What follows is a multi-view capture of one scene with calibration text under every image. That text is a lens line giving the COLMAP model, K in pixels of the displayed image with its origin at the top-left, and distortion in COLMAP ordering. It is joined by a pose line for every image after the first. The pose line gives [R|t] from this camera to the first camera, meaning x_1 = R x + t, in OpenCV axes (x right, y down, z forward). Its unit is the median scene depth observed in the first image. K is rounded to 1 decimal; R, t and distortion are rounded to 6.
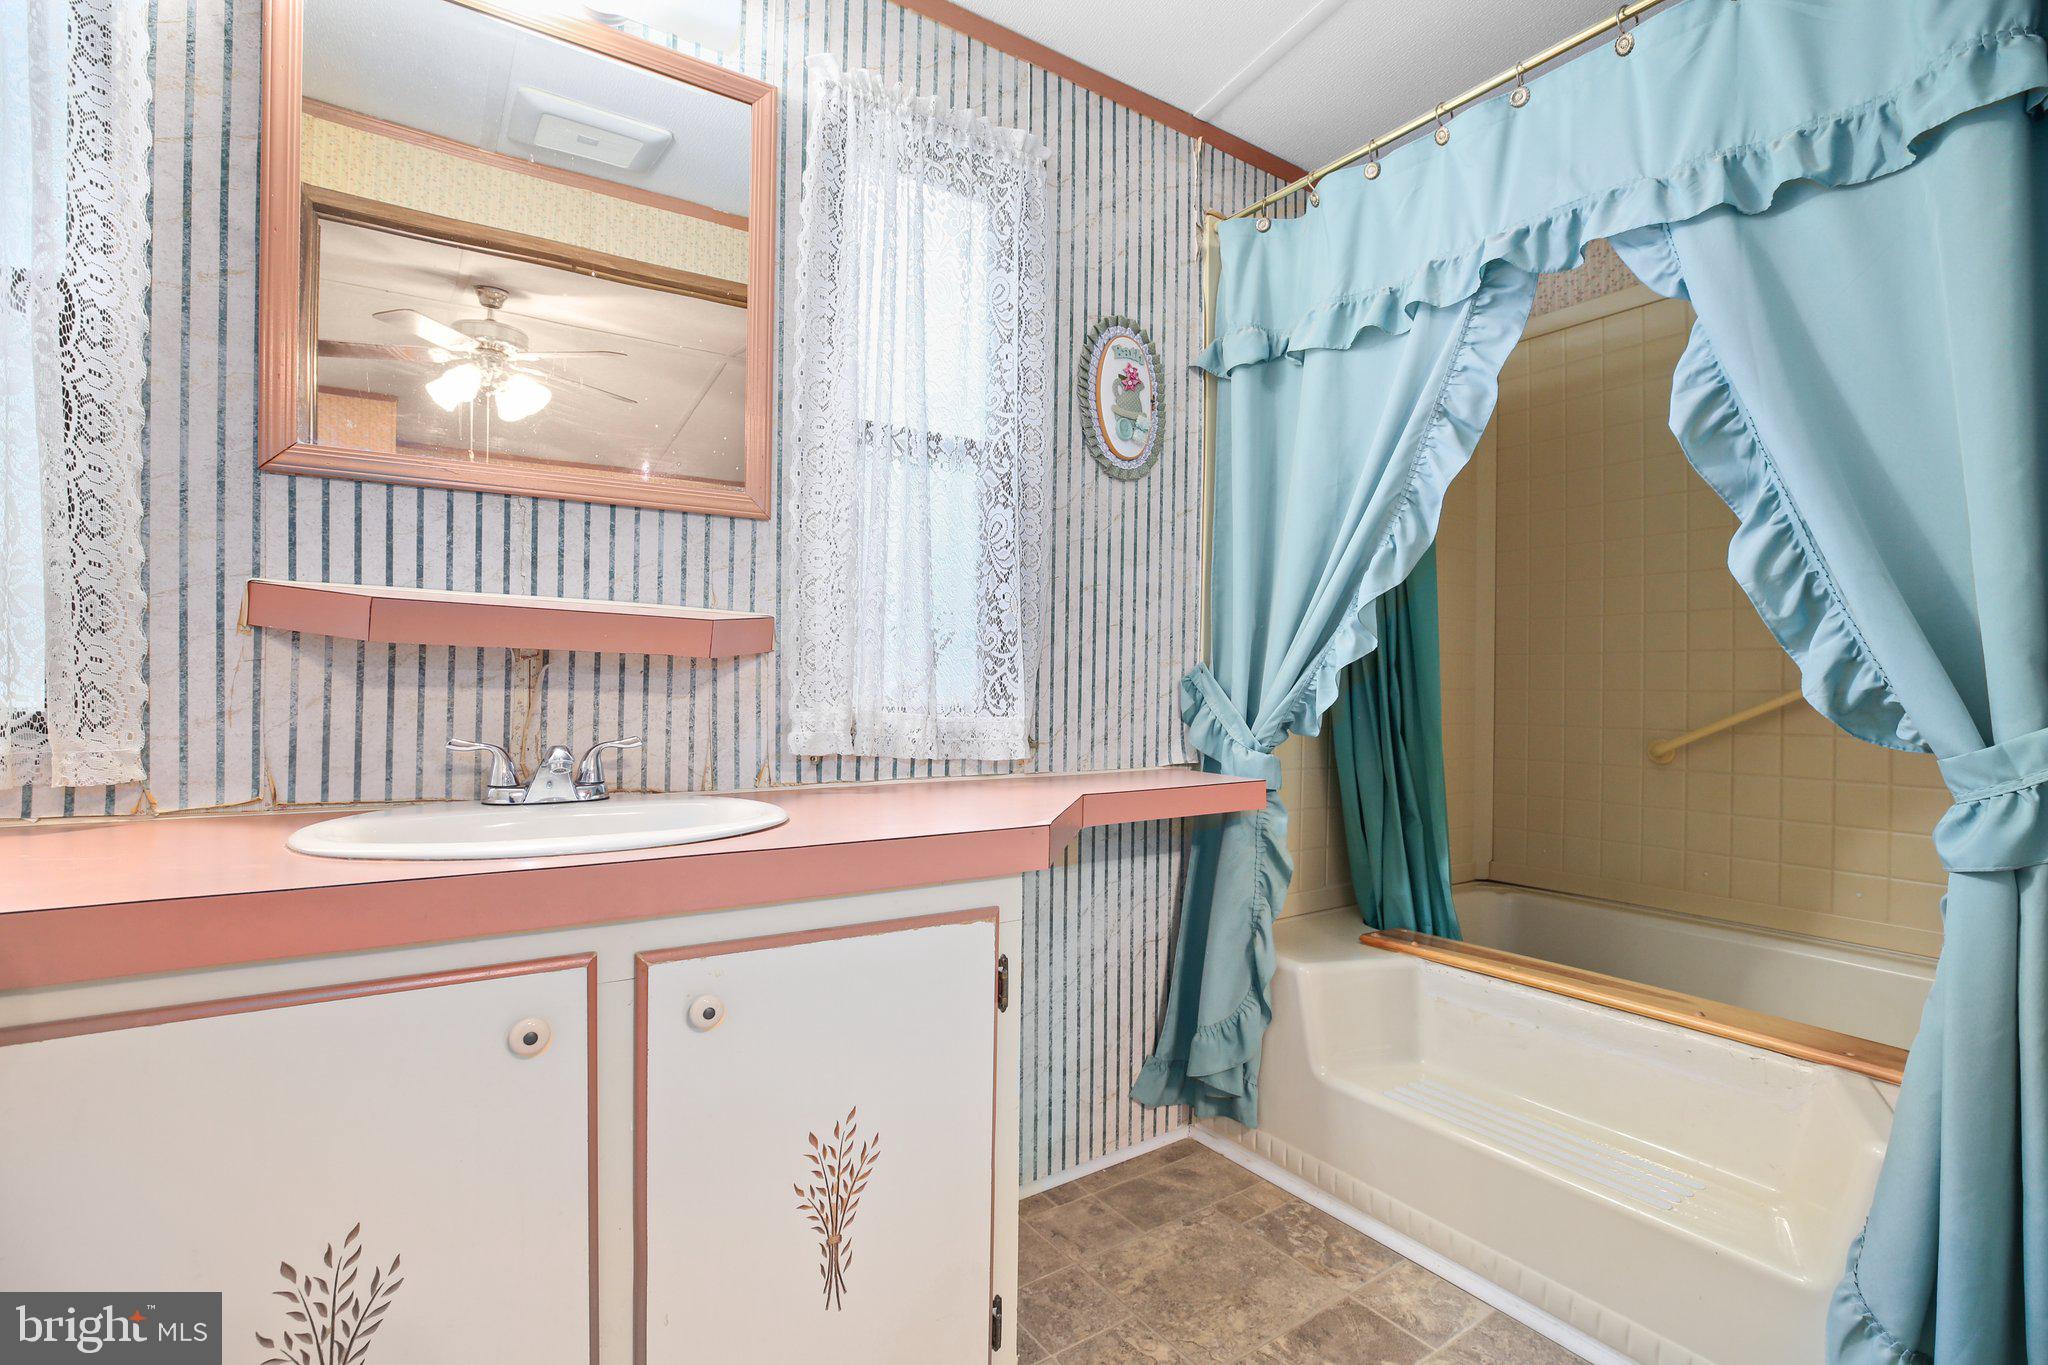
lens RADIAL K [[951.7, 0, 1023.7], [0, 951.7, 693.6], [0, 0, 1]] dist [-0.040594, 0.012752]
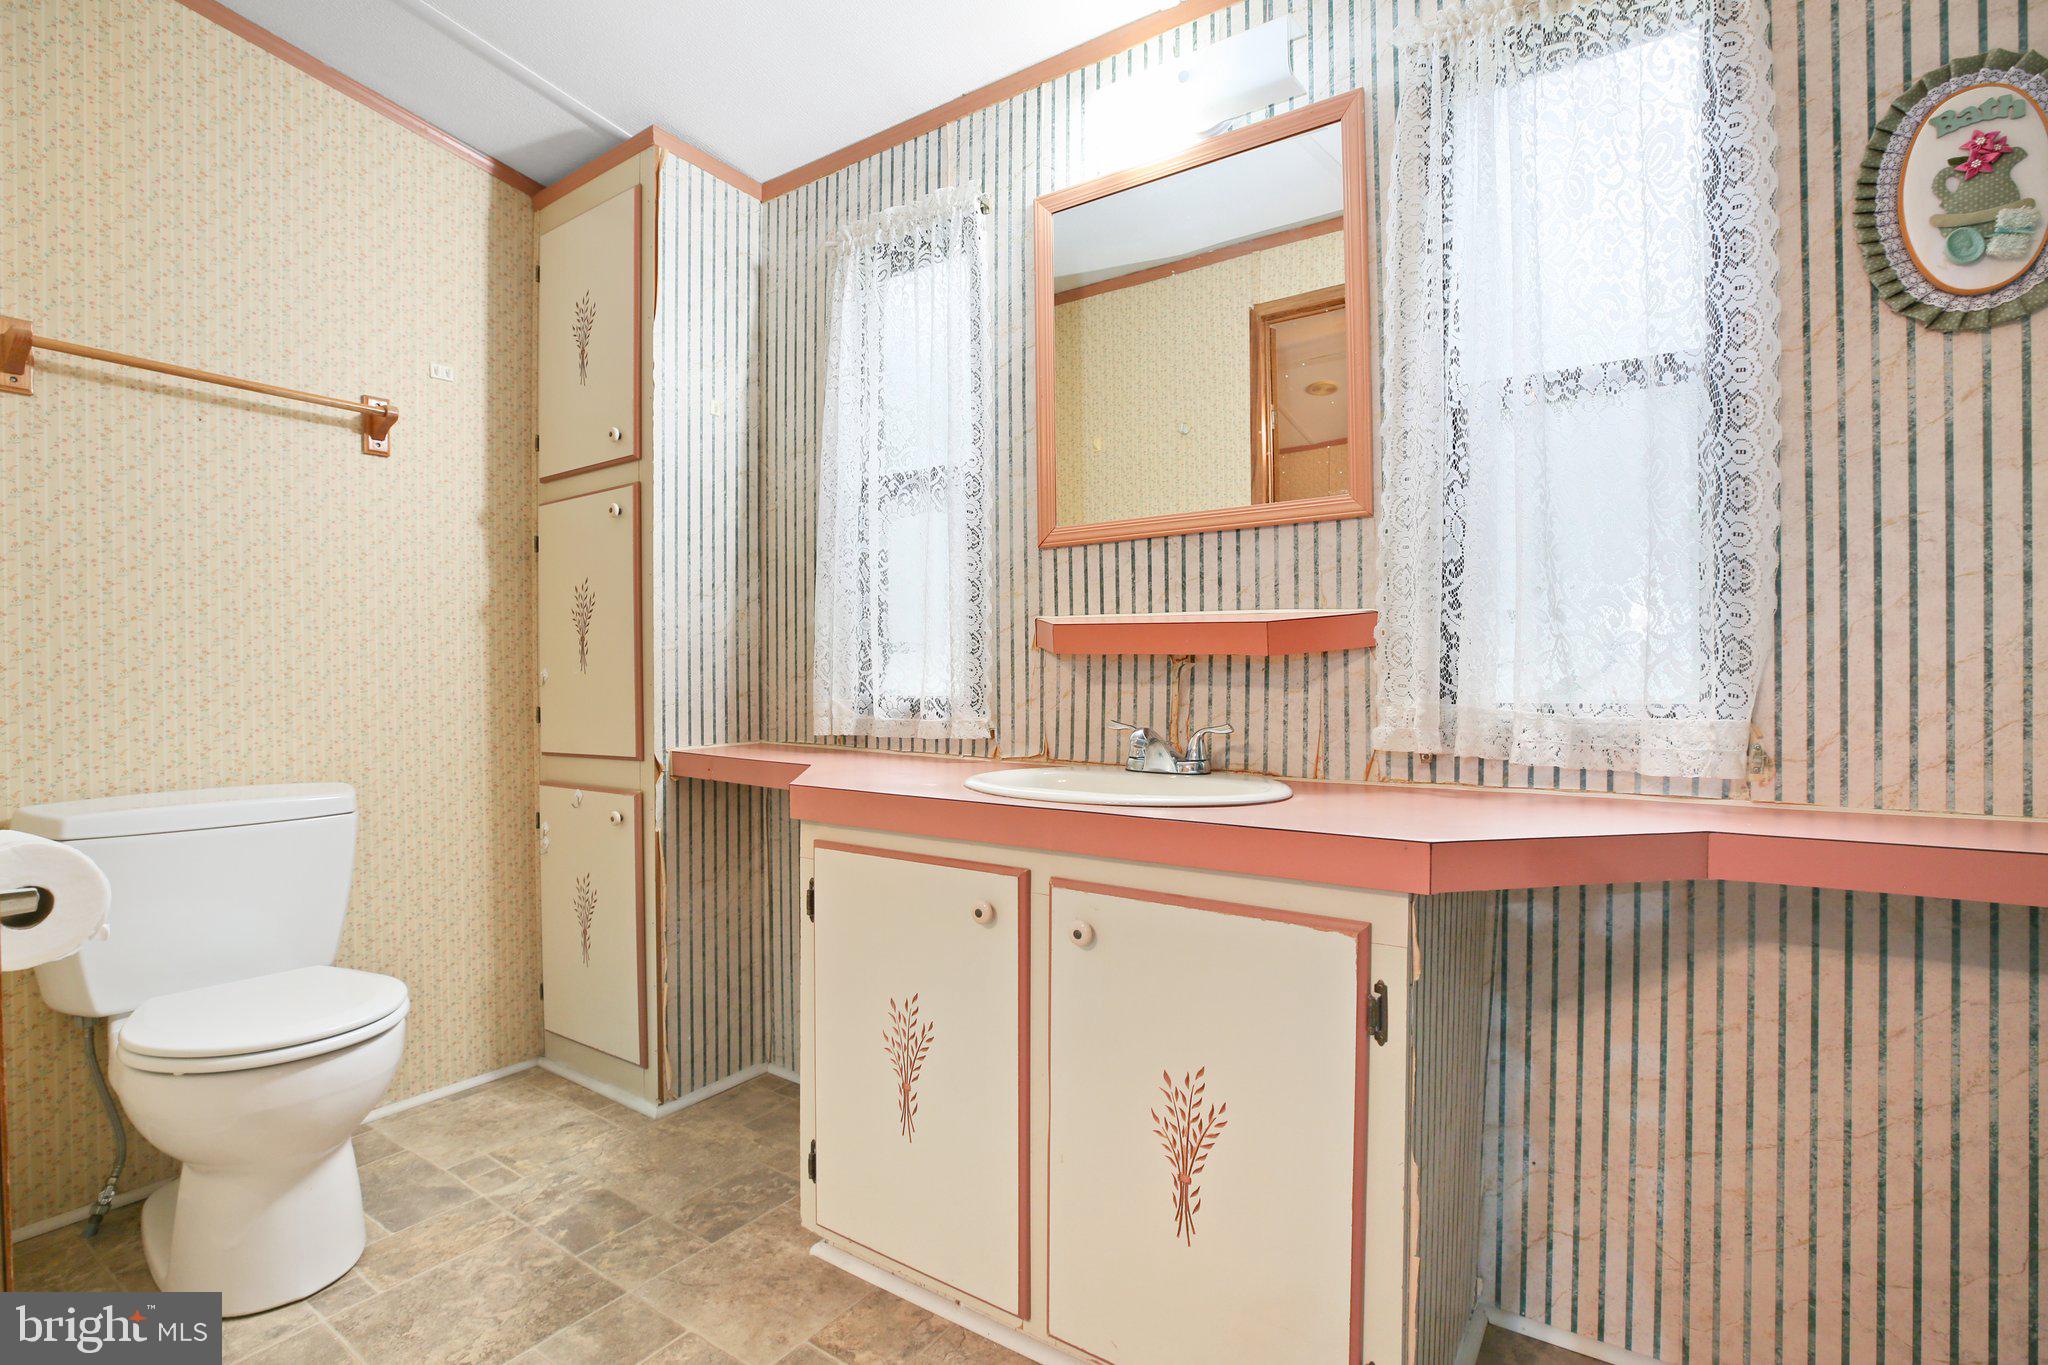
lens RADIAL K [[951.7, 0, 1023.7], [0, 951.7, 693.6], [0, 0, 1]] dist [-0.040594, 0.012752]
pose [[0.363158, -0.000962, -0.931727, 0.540662], [-0.005371, 0.999981, -0.003126, 0.011054], [0.931712, 0.006140, 0.363146, 0.296566]]
